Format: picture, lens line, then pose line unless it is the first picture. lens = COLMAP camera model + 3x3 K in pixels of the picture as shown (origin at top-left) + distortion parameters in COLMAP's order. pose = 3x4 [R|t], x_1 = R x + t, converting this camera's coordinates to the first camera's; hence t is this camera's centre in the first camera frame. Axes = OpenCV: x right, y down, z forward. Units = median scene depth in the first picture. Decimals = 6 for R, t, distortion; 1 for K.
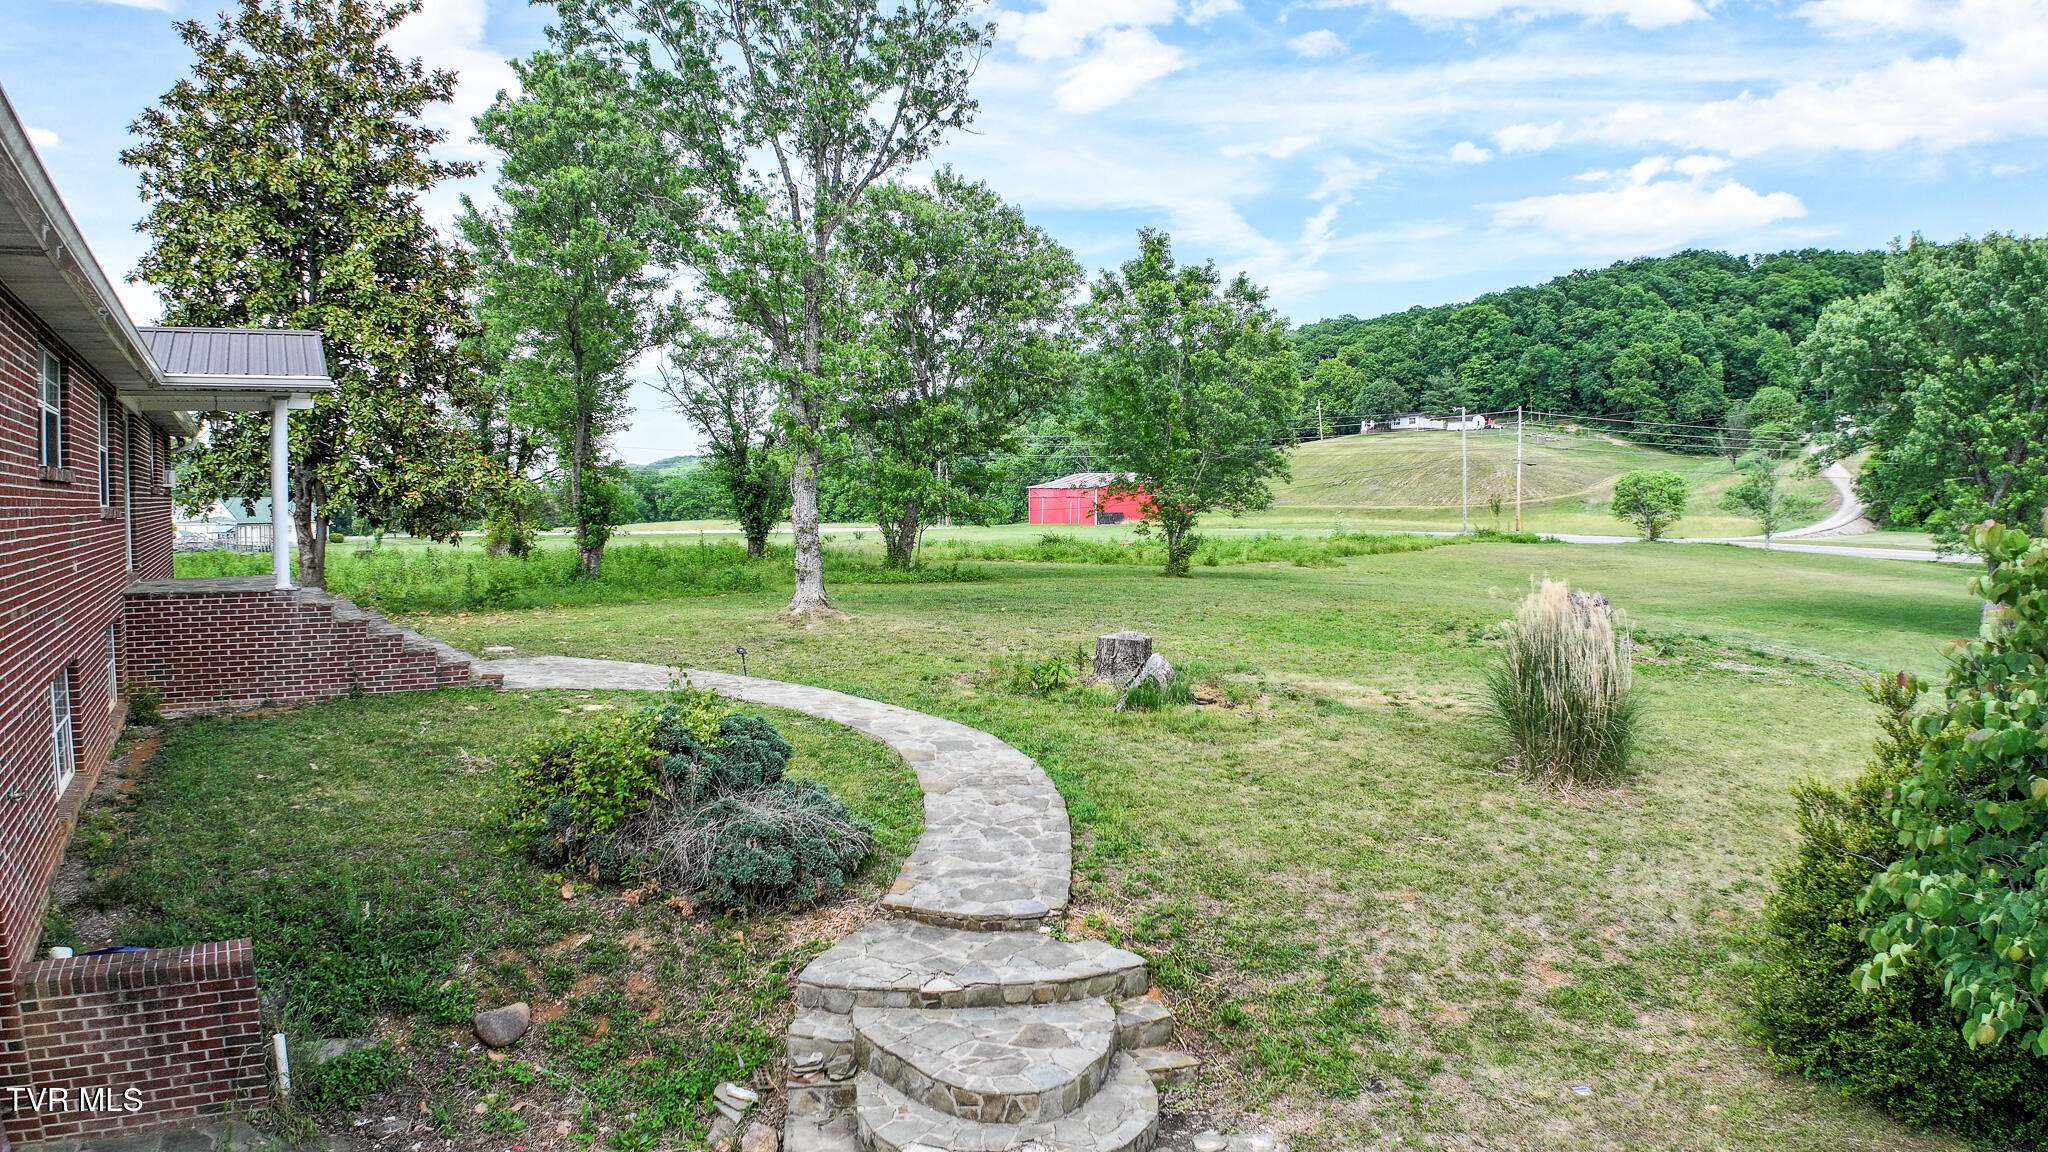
lens RADIAL K [[1287.7, 0, 1029.8], [0, 1287.7, 566.1], [0, 0, 1]] dist [-0.168414, 0.021652]
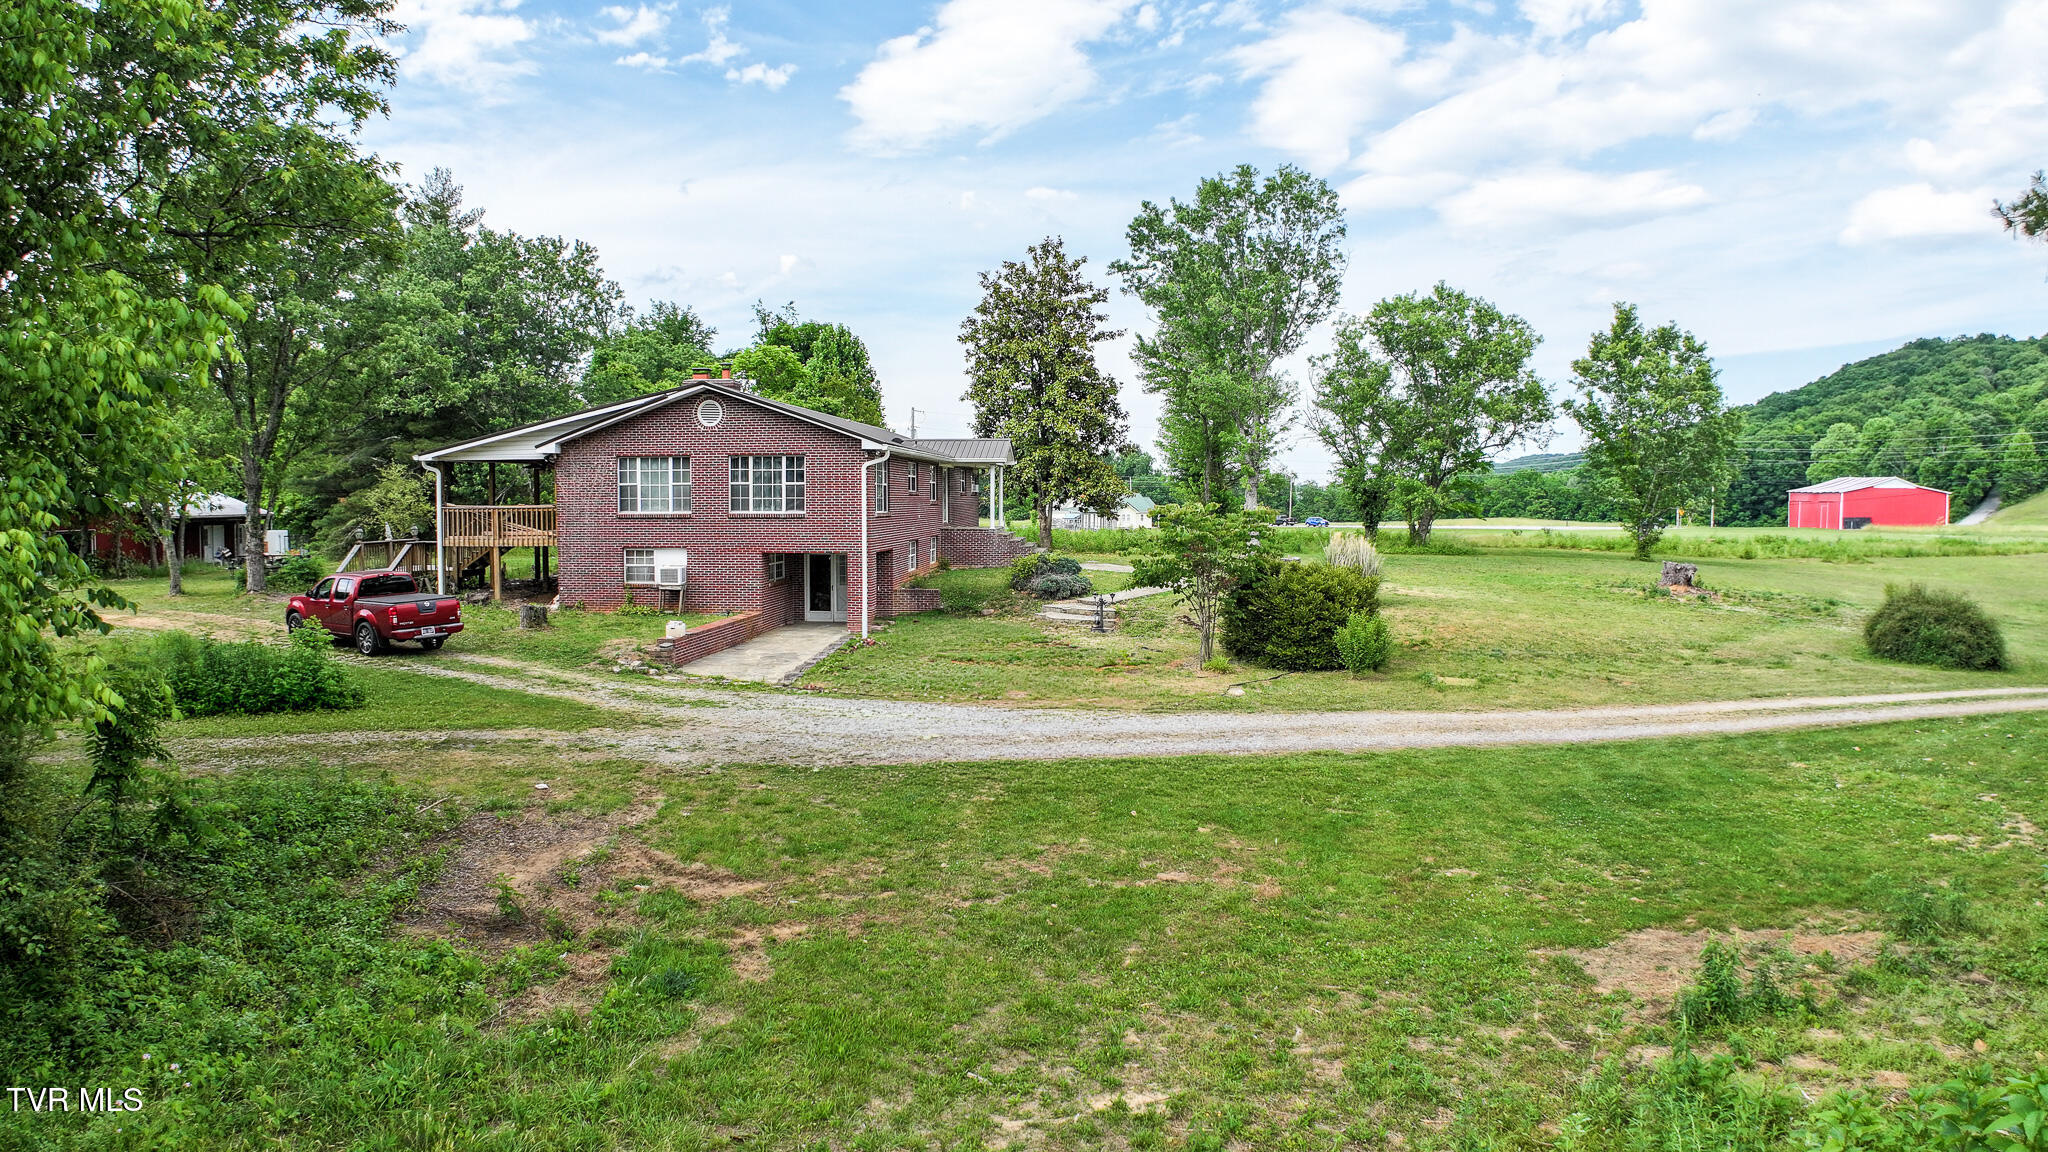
lens RADIAL K [[1287.7, 0, 1029.8], [0, 1287.7, 566.1], [0, 0, 1]] dist [-0.168414, 0.021652]
pose [[0.790734, 0.033922, -0.611219, 0.792429], [-0.032913, 0.999375, 0.012885, 0.037882], [0.611274, 0.009928, 0.791357, -0.821401]]
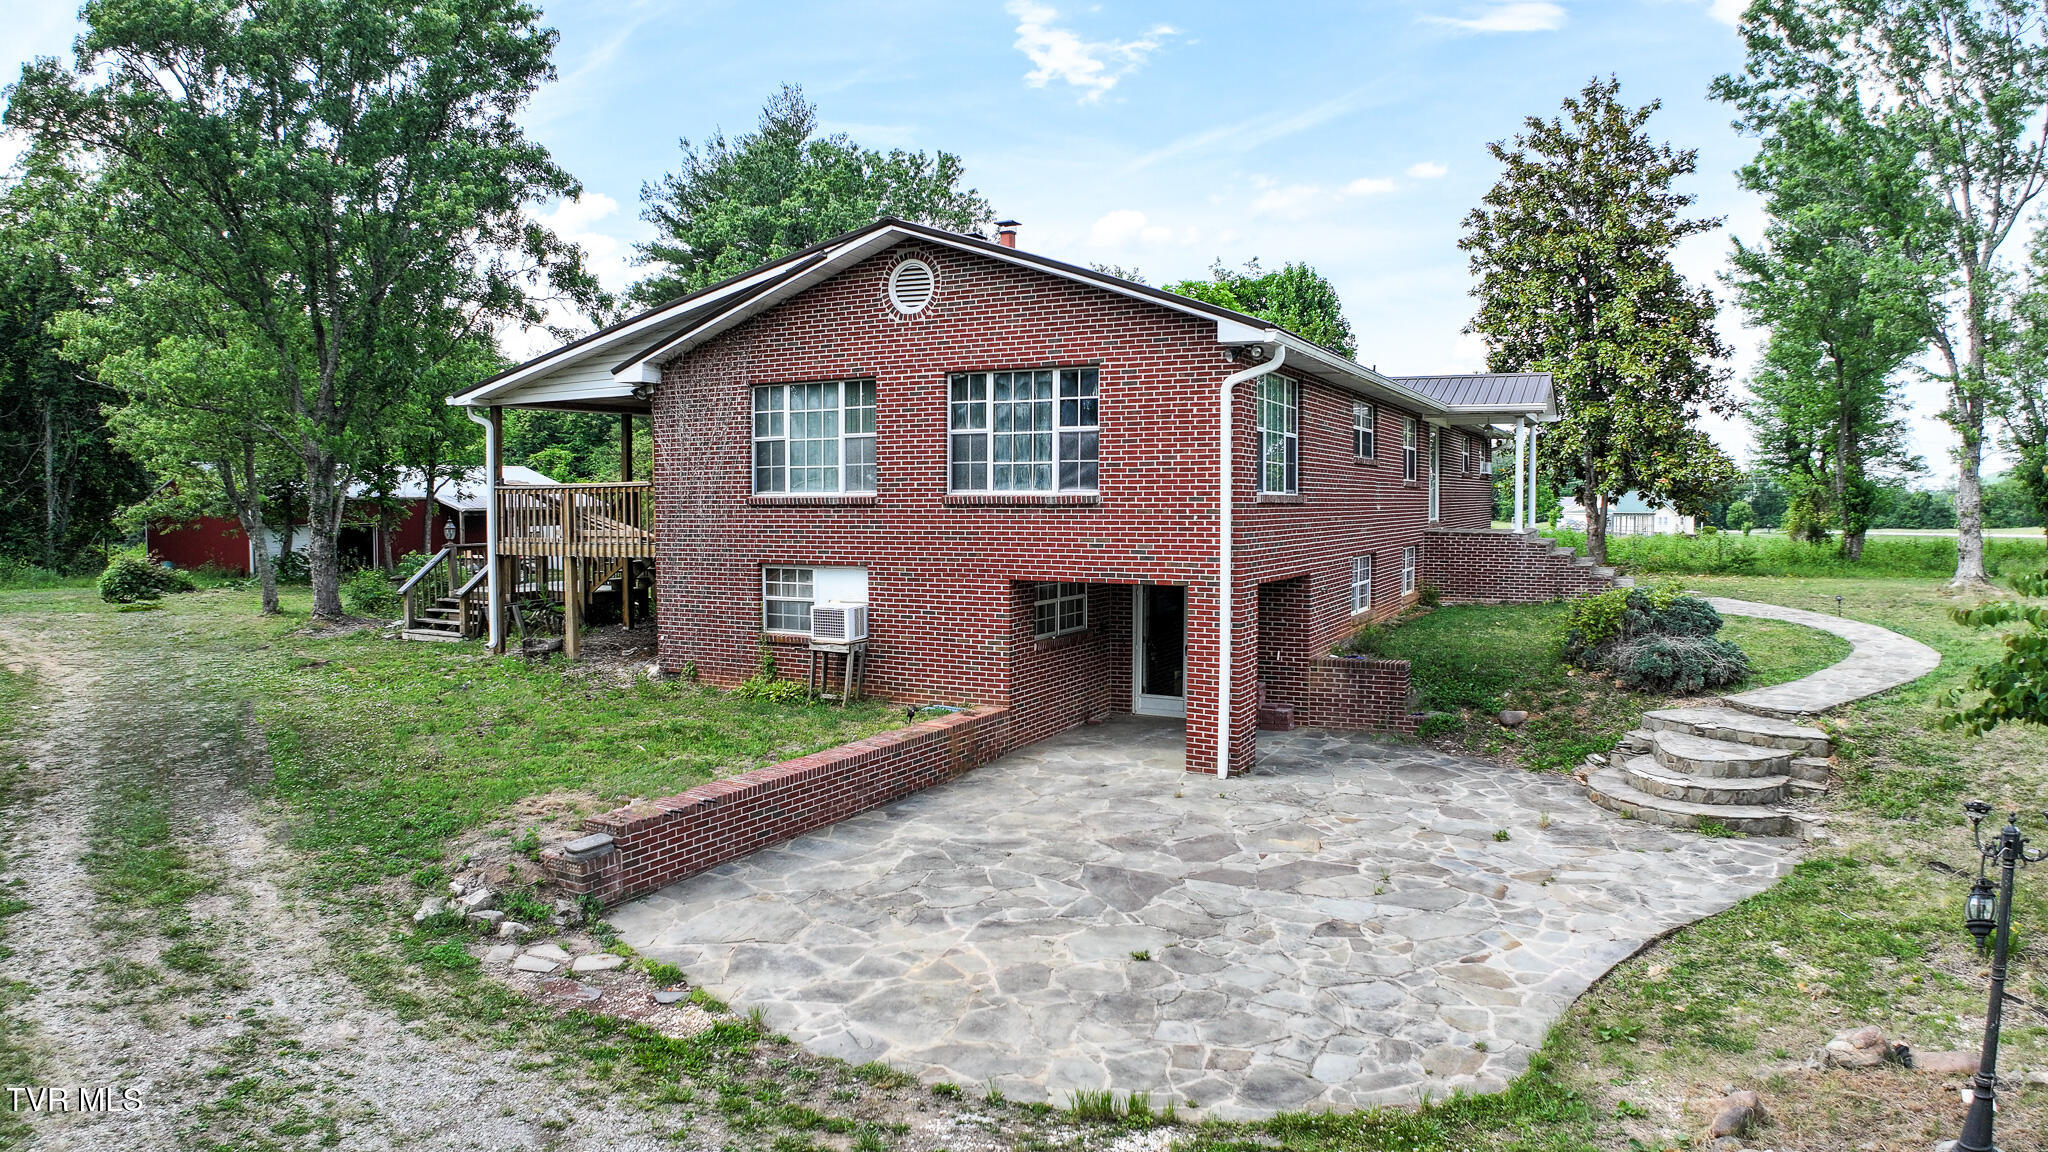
lens RADIAL K [[1287.7, 0, 1029.8], [0, 1287.7, 566.1], [0, 0, 1]] dist [-0.168414, 0.021652]
pose [[0.502368, 0.045150, -0.863475, 0.297961], [-0.043369, 0.998695, 0.026989, 0.026342], [0.863566, 0.023890, 0.503670, -0.243502]]
